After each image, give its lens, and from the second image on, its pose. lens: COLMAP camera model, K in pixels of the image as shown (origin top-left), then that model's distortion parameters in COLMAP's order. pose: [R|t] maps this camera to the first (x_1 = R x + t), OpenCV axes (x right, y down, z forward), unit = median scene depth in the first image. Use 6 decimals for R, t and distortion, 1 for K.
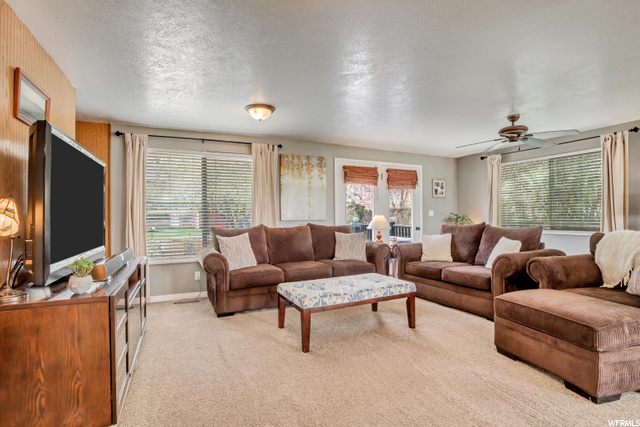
lens RADIAL K [[313.6, 0, 320.0], [0, 313.6, 213.5], [0, 0, 1]] dist [-0.073939, 0.033021]
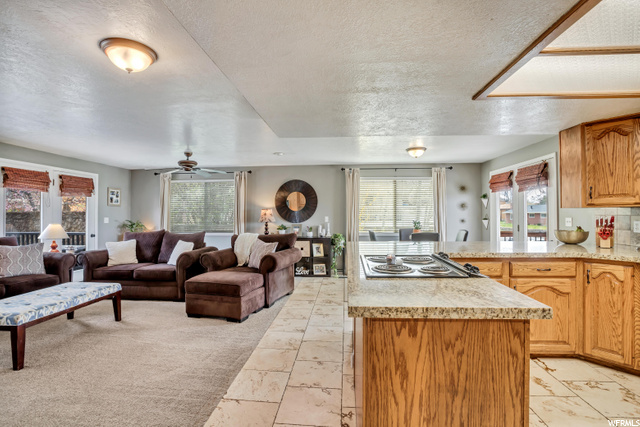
lens RADIAL K [[313.6, 0, 320.0], [0, 313.6, 213.5], [0, 0, 1]] dist [-0.073939, 0.033021]
pose [[0.499060, 0.007881, 0.866532, -0.260681], [-0.007655, 0.999960, -0.004686, -0.036839], [-0.866534, -0.004295, 0.499100, -0.207467]]
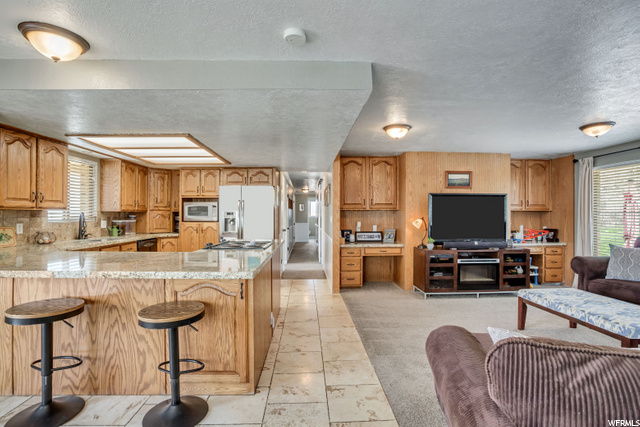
lens RADIAL K [[313.6, 0, 320.0], [0, 313.6, 213.5], [0, 0, 1]] dist [-0.073939, 0.033021]
pose [[-0.387408, 0.001987, -0.921906, 1.133534], [0.007951, 0.999968, -0.001186, -0.045602], [0.921874, -0.007790, -0.387412, 0.542120]]
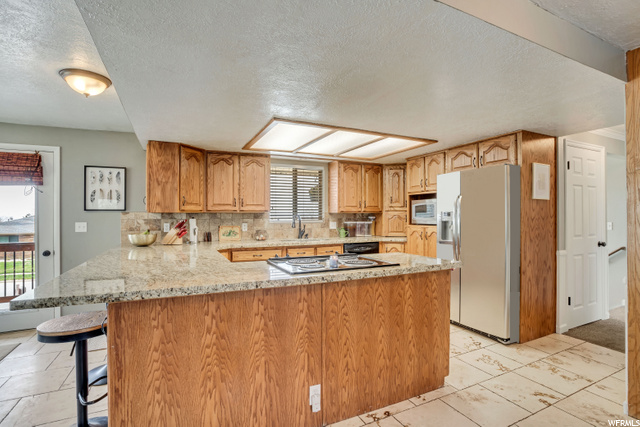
lens RADIAL K [[313.6, 0, 320.0], [0, 313.6, 213.5], [0, 0, 1]] dist [-0.073939, 0.033021]
pose [[-0.999921, 0.009645, -0.008021, 0.341417], [0.009748, 0.999869, -0.012944, -0.043491], [0.007895, -0.013021, -0.999884, 0.583248]]
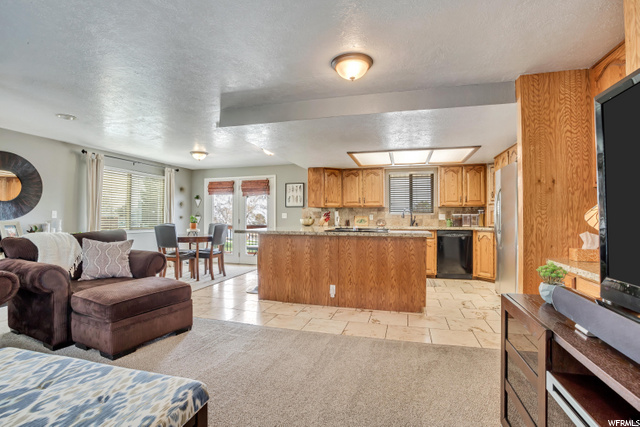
lens RADIAL K [[313.6, 0, 320.0], [0, 313.6, 213.5], [0, 0, 1]] dist [-0.073939, 0.033021]
pose [[-0.758471, 0.013627, 0.651565, -0.350440], [-0.000797, 0.999761, -0.021838, 0.011694], [-0.651707, -0.017082, -0.758279, 0.938043]]
